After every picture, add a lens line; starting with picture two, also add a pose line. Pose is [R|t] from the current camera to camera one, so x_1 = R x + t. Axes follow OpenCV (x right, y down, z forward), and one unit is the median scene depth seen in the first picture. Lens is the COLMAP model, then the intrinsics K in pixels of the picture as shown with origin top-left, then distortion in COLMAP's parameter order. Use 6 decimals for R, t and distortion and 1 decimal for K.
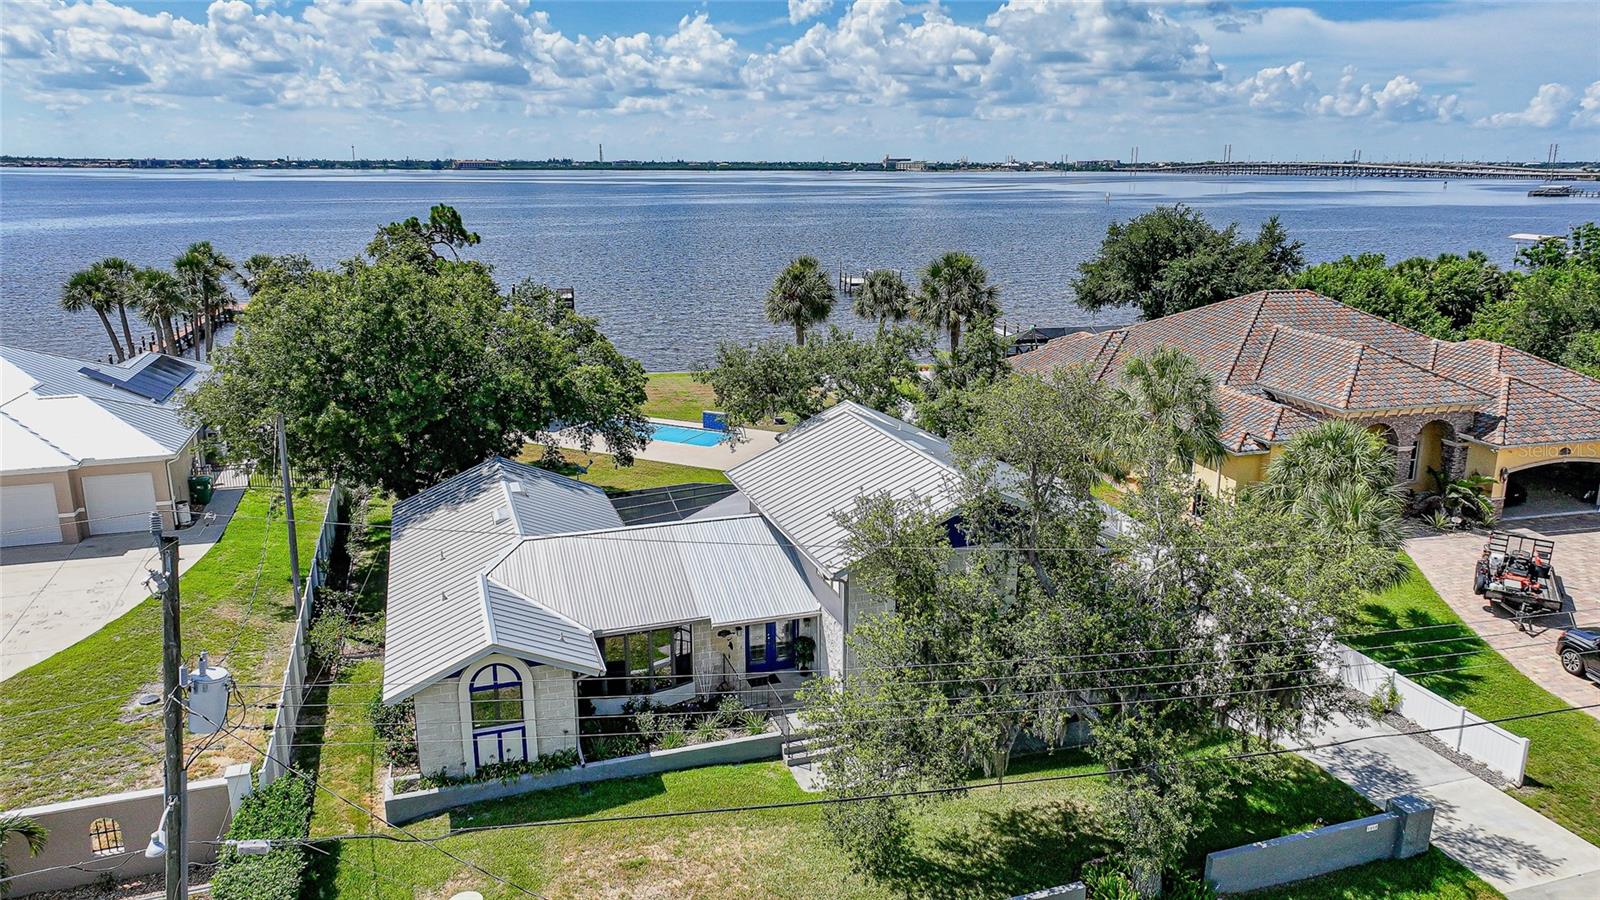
lens RADIAL K [[1124.6, 0, 817.3], [0, 1124.6, 438.9], [0, 0, 1]] dist [-0.004731, 0.020049]
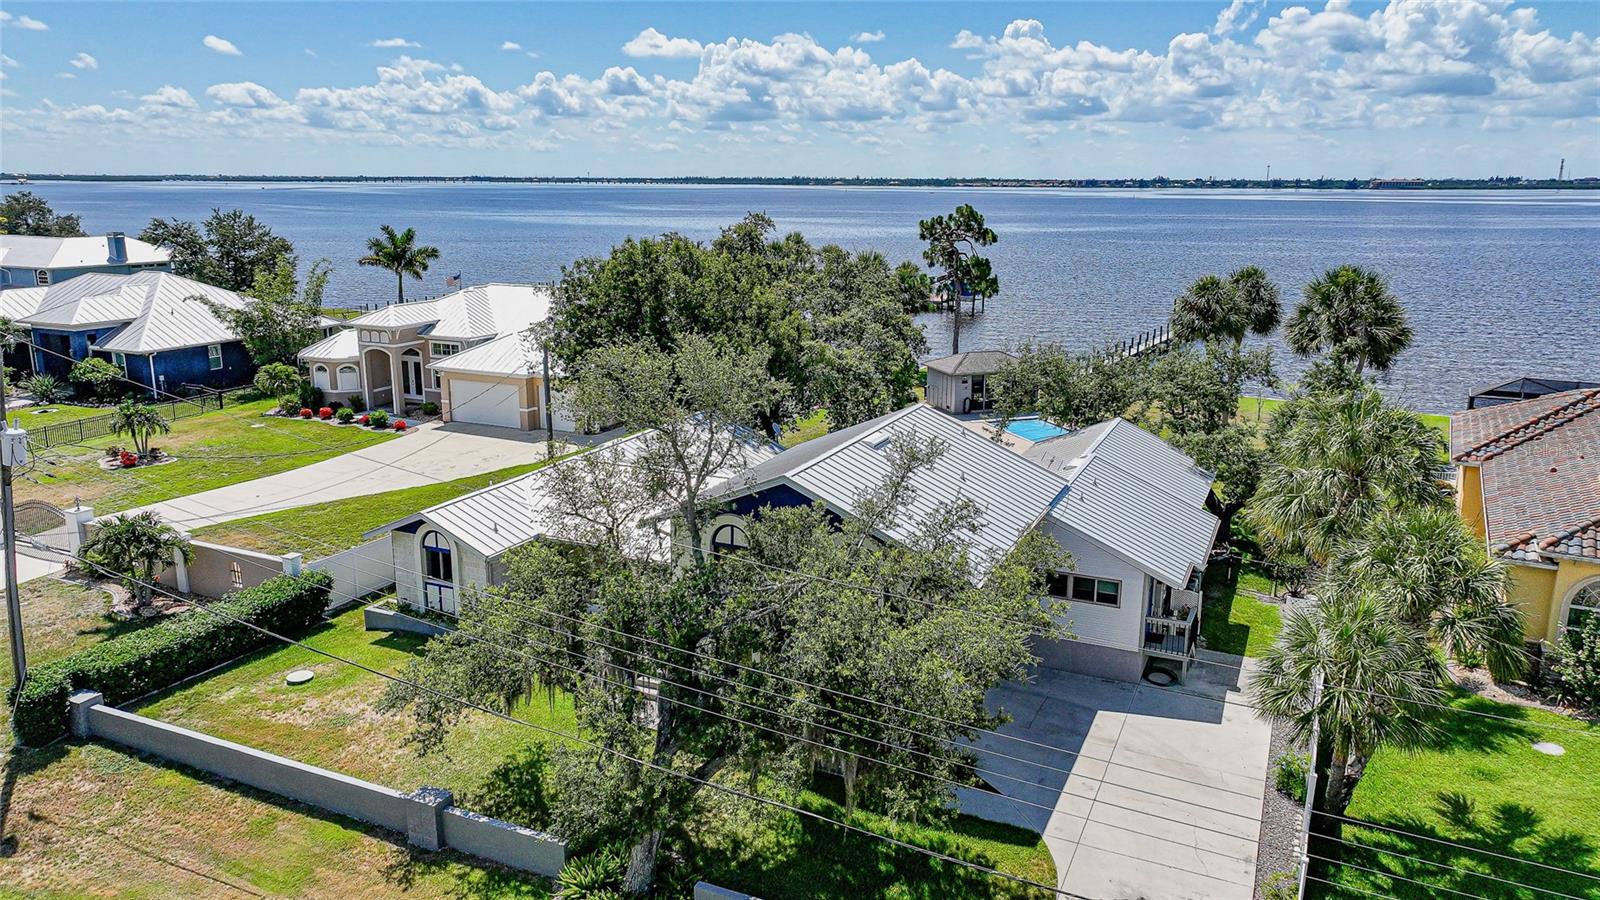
lens RADIAL K [[1124.6, 0, 806.1], [0, 1124.6, 438.2], [0, 0, 1]] dist [-0.004731, 0.020049]
pose [[0.719182, 0.154125, -0.677512, 0.615519], [-0.165813, 0.984985, 0.048060, -0.026515], [0.674747, 0.077776, 0.733940, 0.229626]]
